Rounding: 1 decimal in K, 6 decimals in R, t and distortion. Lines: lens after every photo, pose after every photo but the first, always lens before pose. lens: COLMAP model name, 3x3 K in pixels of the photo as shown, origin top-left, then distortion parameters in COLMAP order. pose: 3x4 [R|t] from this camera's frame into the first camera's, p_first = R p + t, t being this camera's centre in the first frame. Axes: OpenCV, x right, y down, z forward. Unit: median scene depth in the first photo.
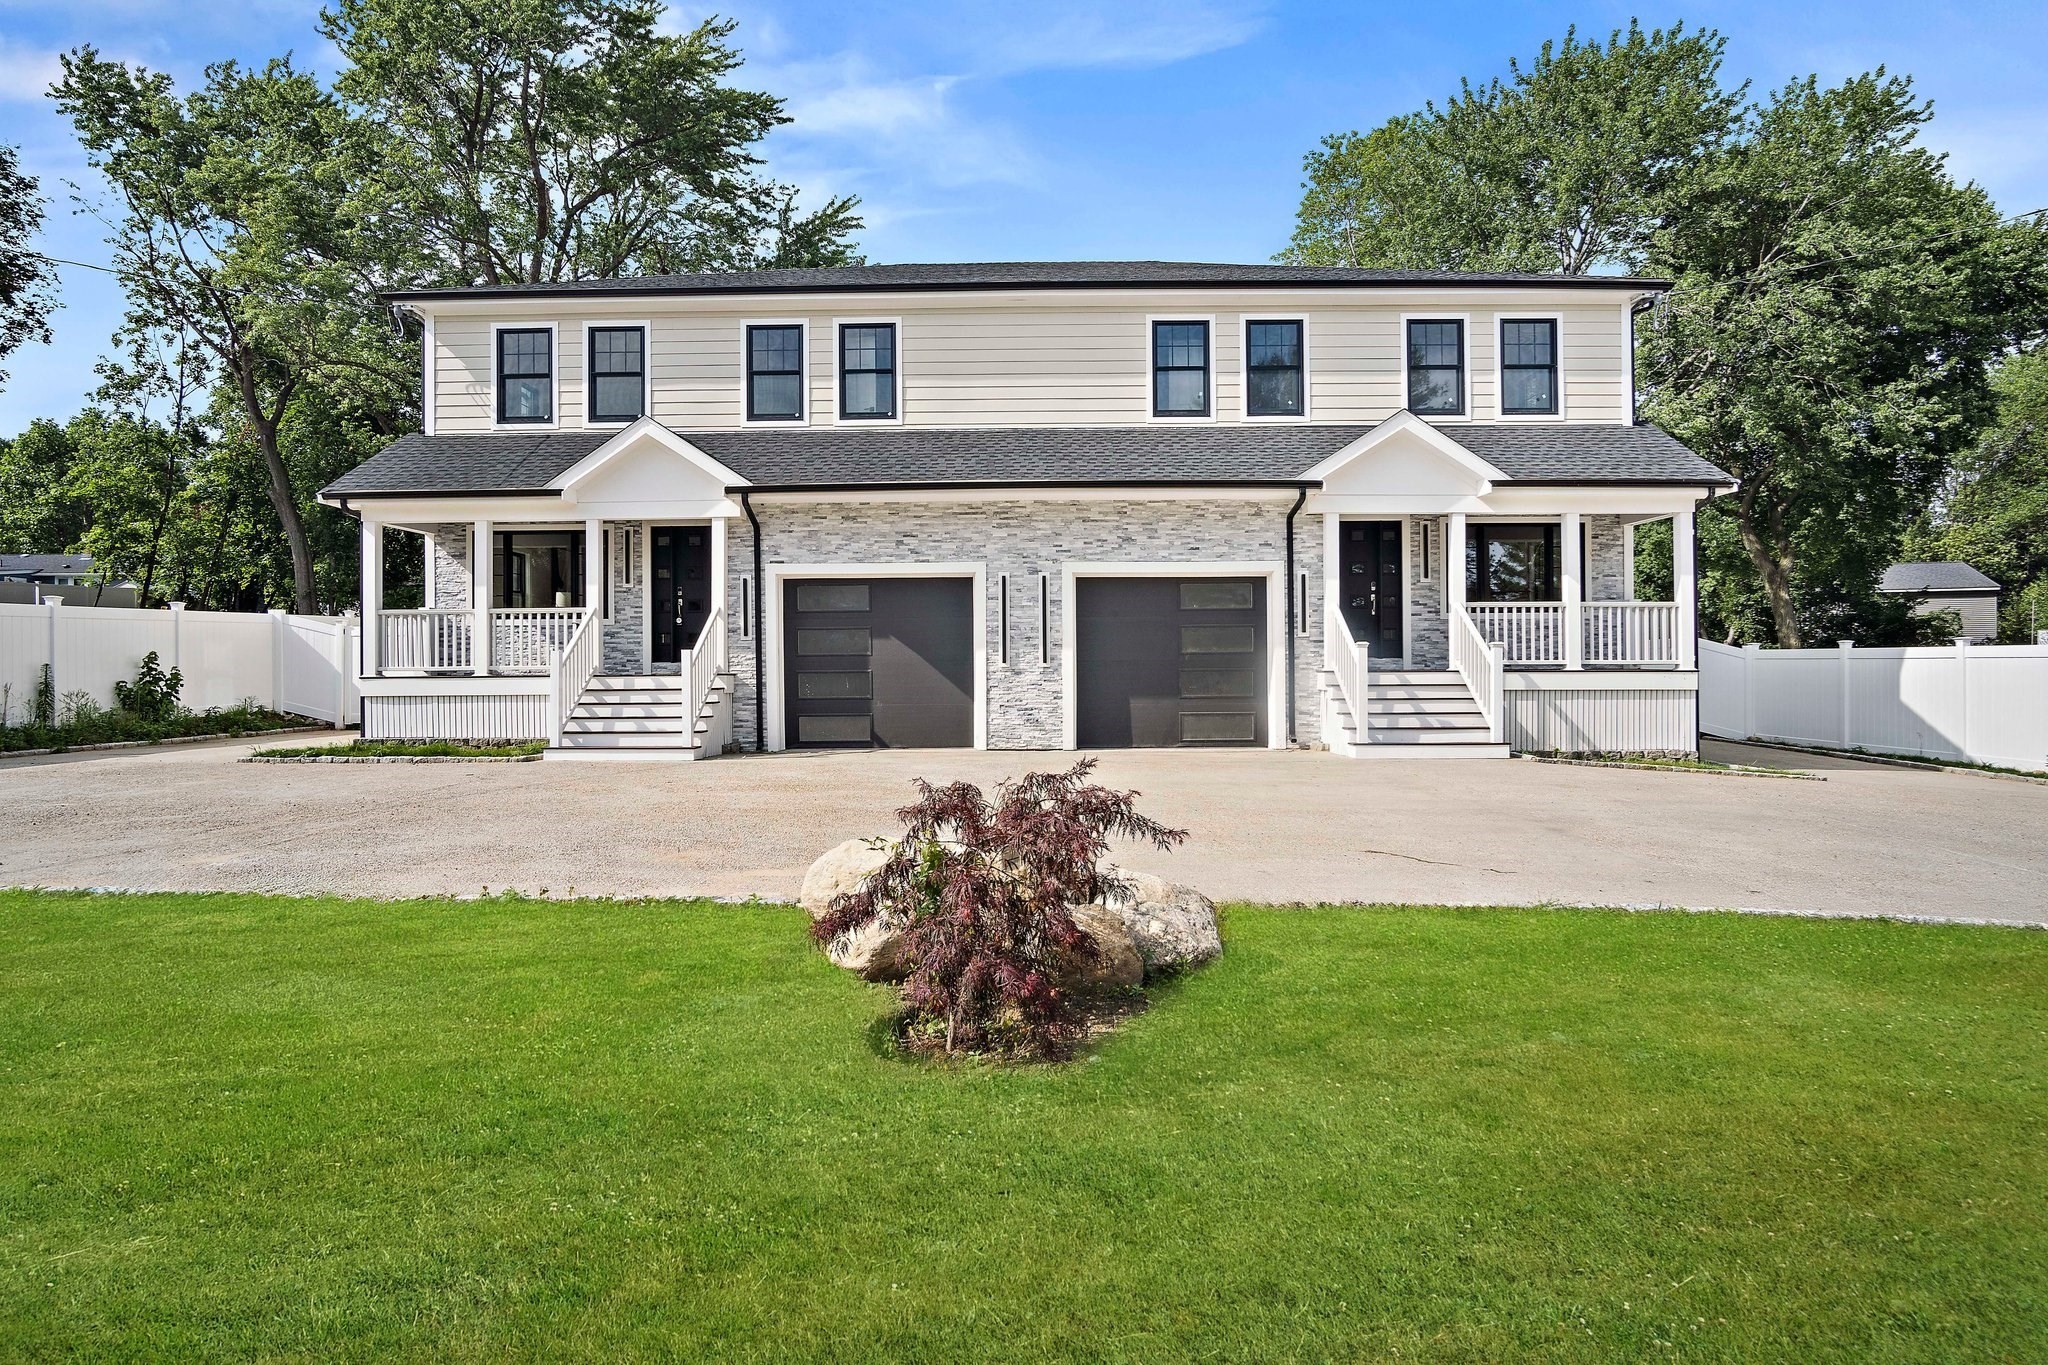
lens RADIAL K [[1068.7, 0, 1024.0], [0, 1068.7, 682.5], [0, 0, 1]] dist [-0.013011, 0.000041]
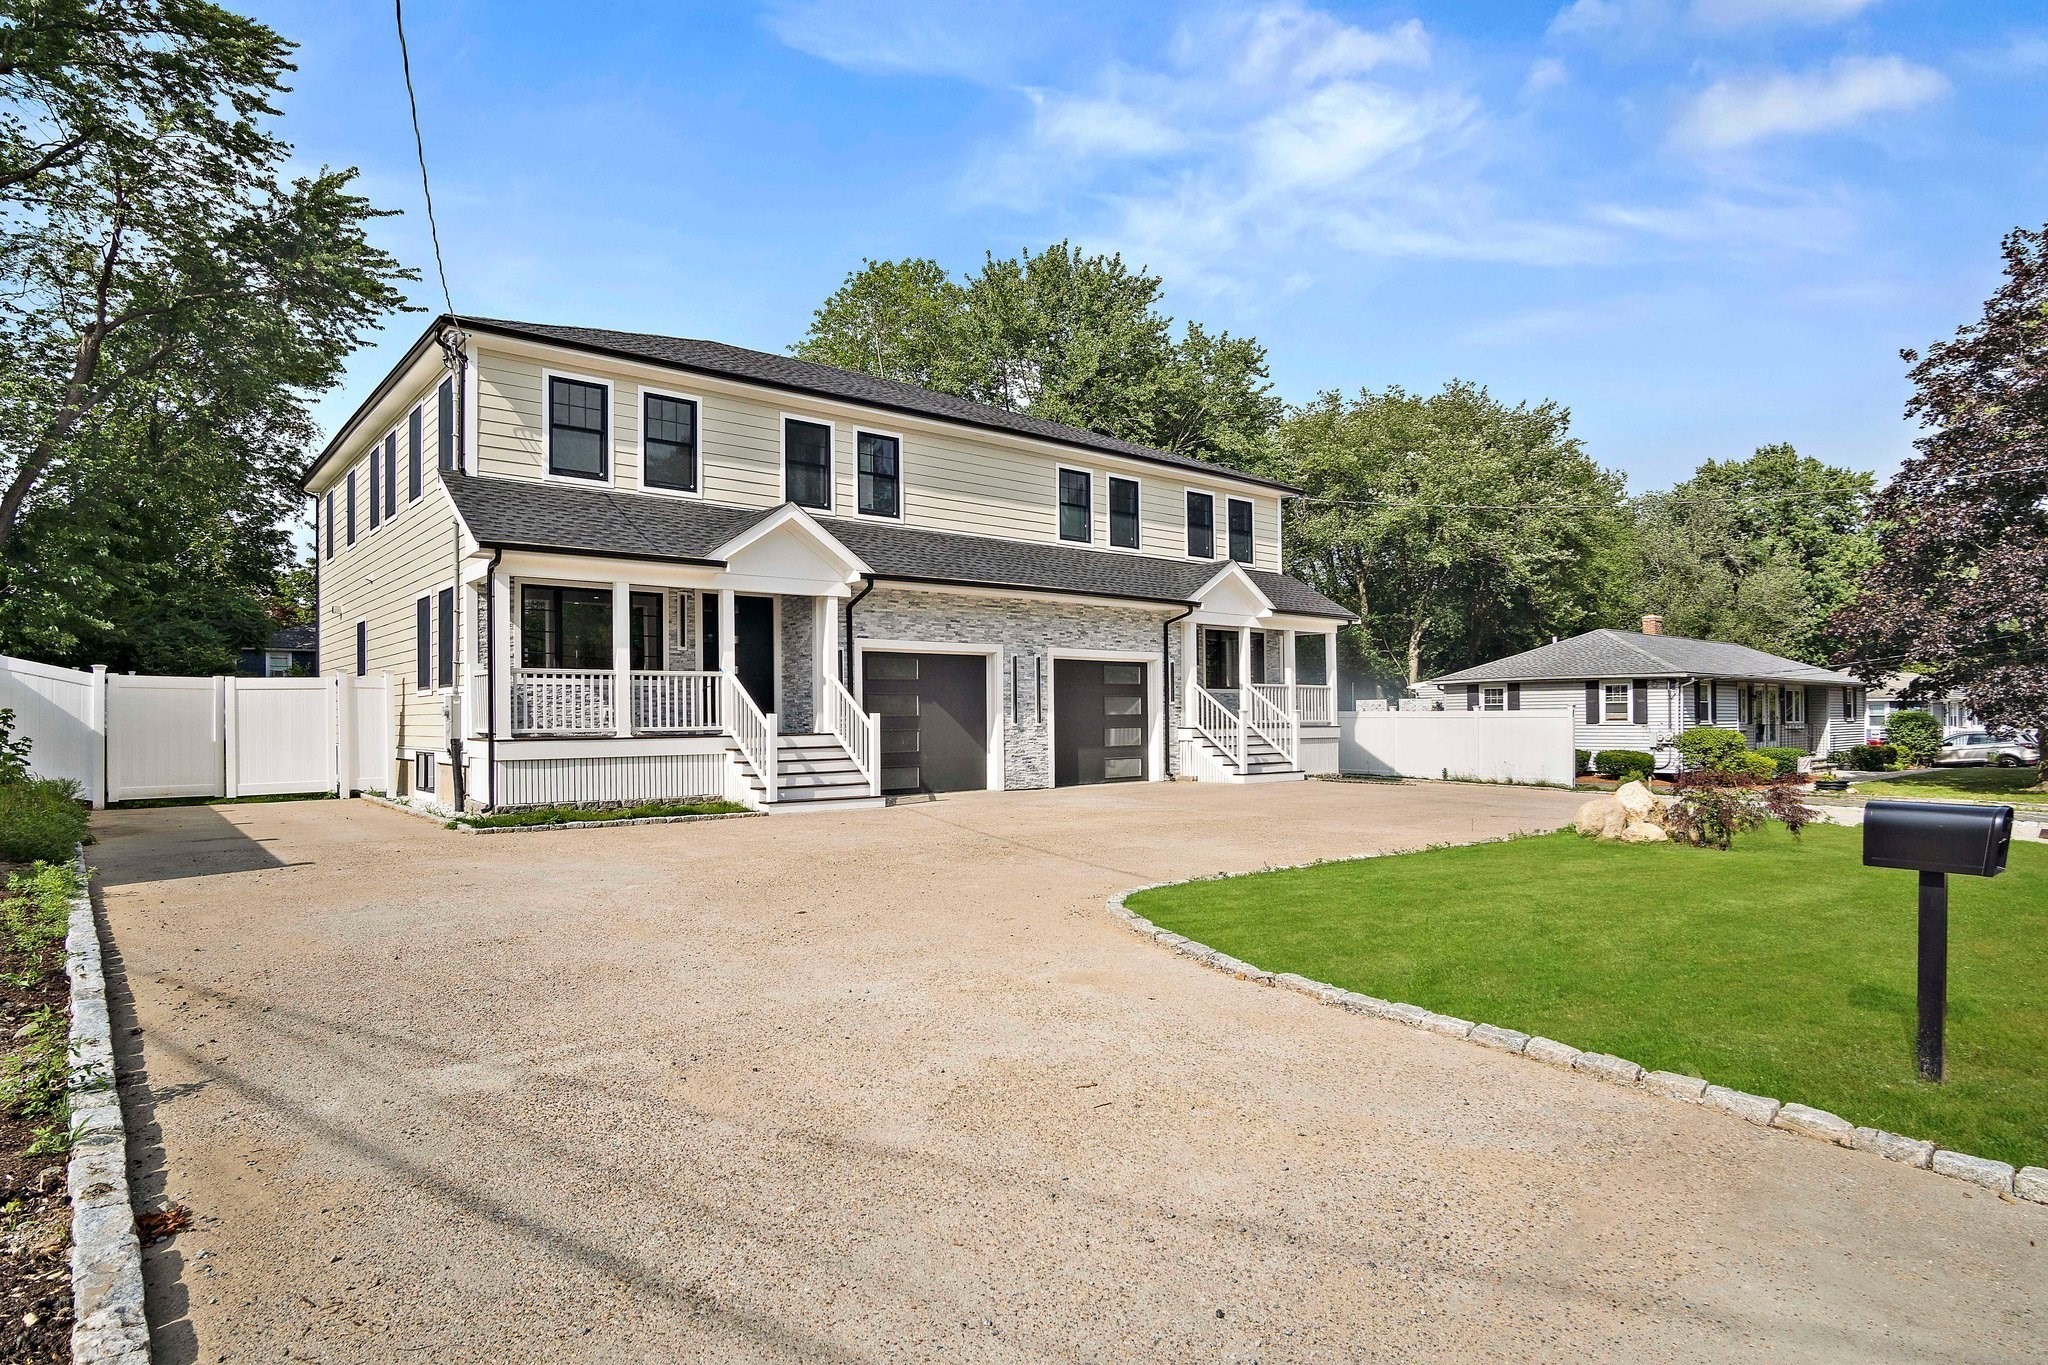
lens RADIAL K [[1083.5, 0, 930.3], [0, 1083.5, 751.3], [0, 0, 1]] dist [0.052886, -0.000029]
pose [[0.803553, -0.015272, 0.595037, -0.834169], [0.014842, 0.999874, 0.005620, 0.006853], [-0.595048, 0.004316, 0.803679, 0.000788]]
